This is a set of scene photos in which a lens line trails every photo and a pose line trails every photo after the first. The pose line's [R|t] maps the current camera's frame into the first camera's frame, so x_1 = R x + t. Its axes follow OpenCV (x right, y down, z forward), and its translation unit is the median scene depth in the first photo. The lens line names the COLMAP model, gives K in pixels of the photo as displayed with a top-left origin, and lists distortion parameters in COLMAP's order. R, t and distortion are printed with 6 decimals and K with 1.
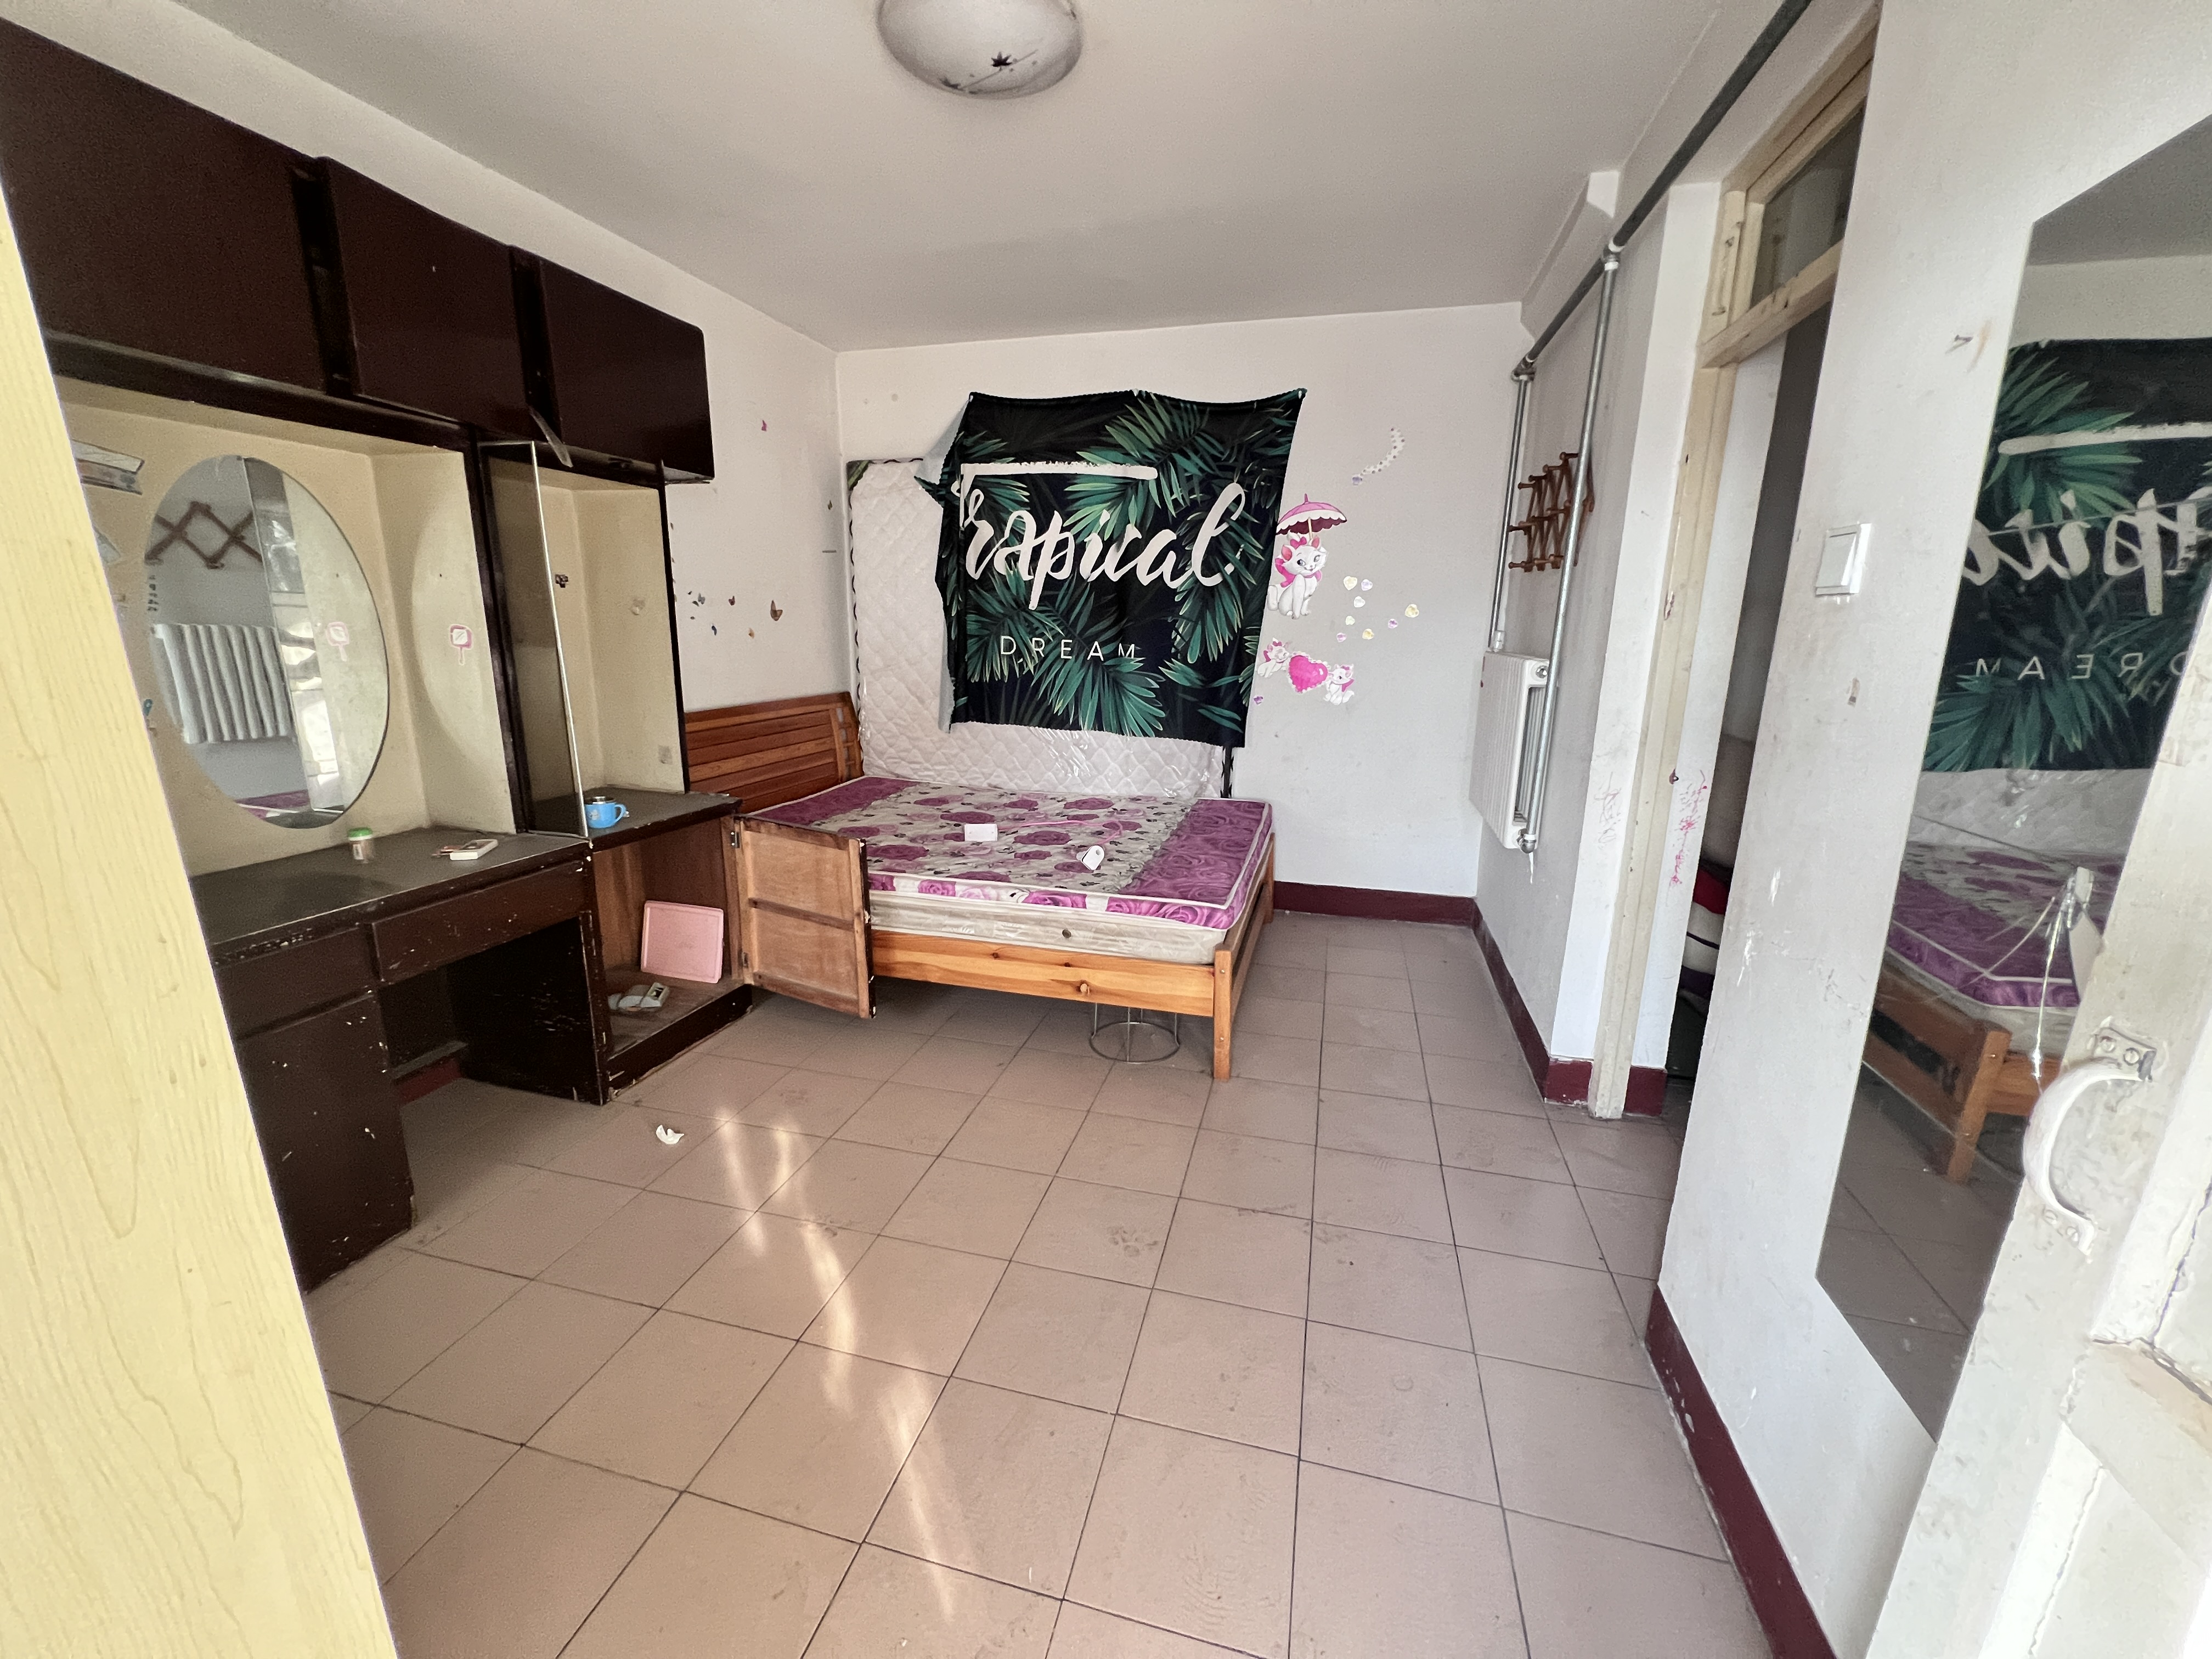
lens RADIAL K [[884.8, 0, 1104.0], [0, 884.8, 831.9], [0, 0, 1]] dist [-0.005962, 0.000234]
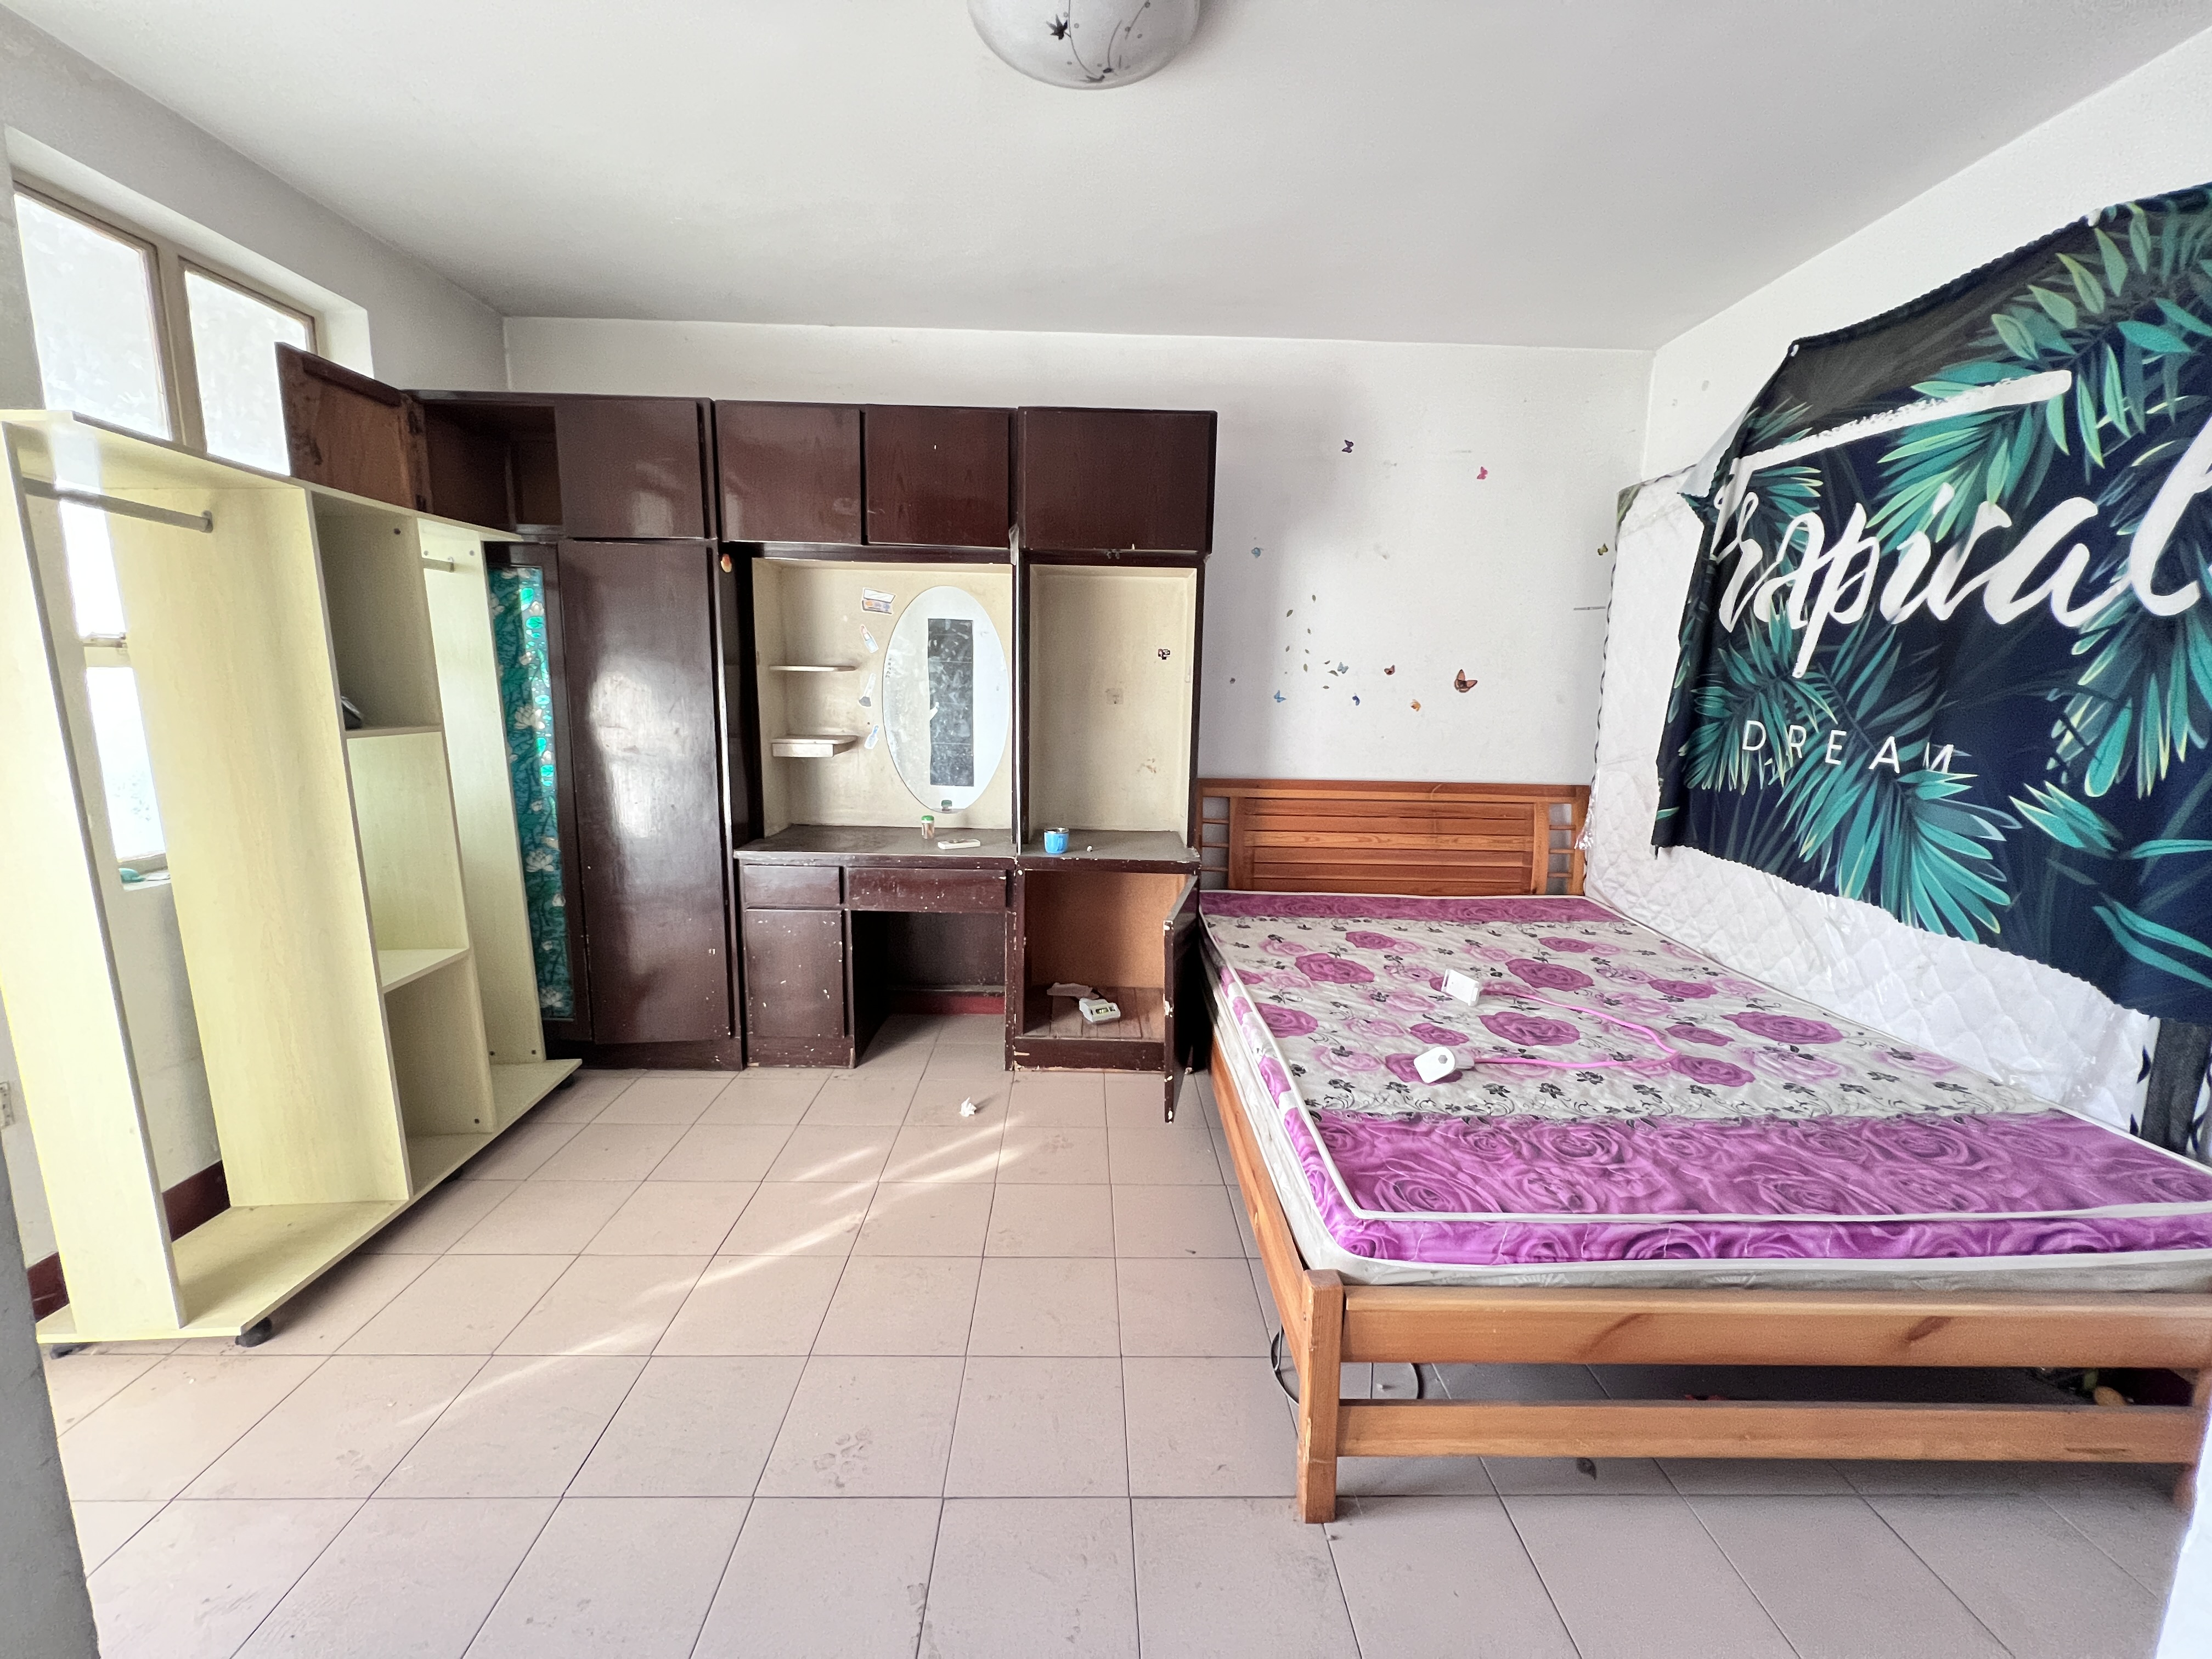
lens RADIAL K [[884.8, 0, 1102.1], [0, 884.8, 829.5], [0, 0, 1]] dist [-0.005962, 0.000234]
pose [[0.276272, 0.152224, -0.948948, 0.370592], [-0.238922, 0.967258, 0.085603, -0.097034], [0.930908, 0.203075, 0.303596, 0.426864]]
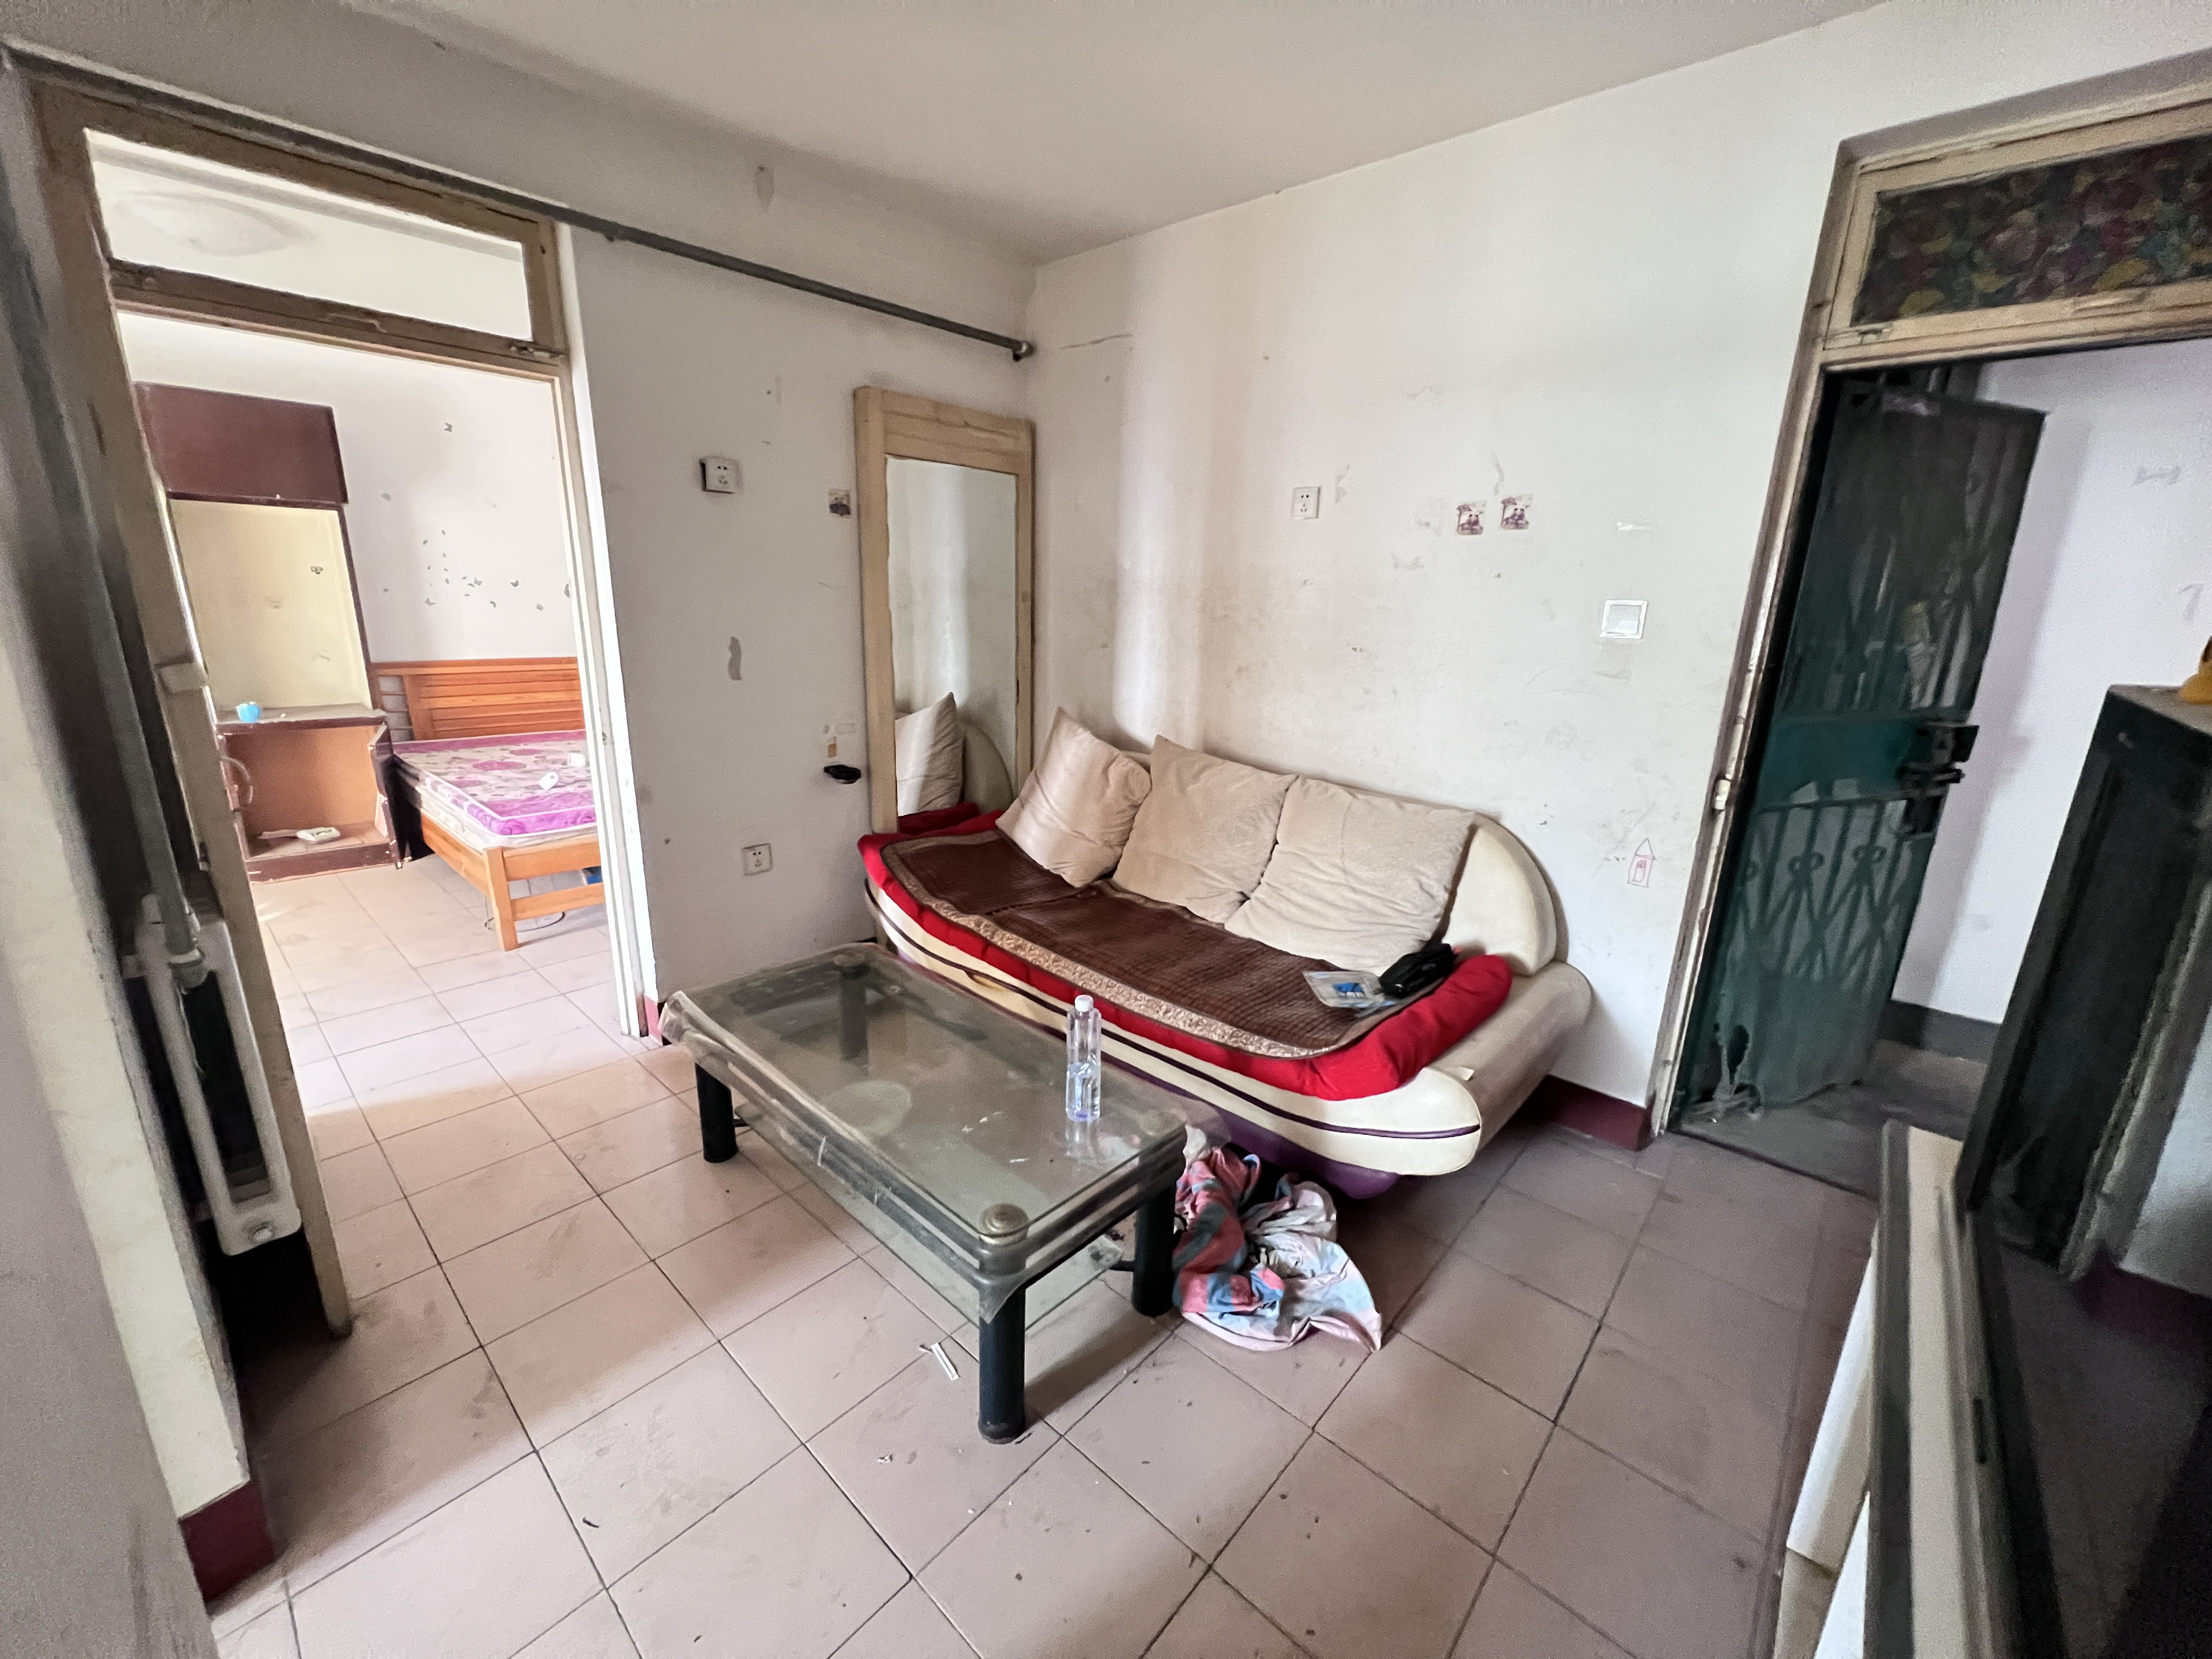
lens RADIAL K [[882.2, 0, 1102.3], [0, 882.2, 827.2], [0, 0, 1]] dist [0.001339, 0.000123]
pose [[0.886201, 0.123288, -0.446596, 0.995226], [-0.120701, 0.992094, 0.034366, -0.034535], [0.447302, 0.023449, 0.894076, 0.151508]]
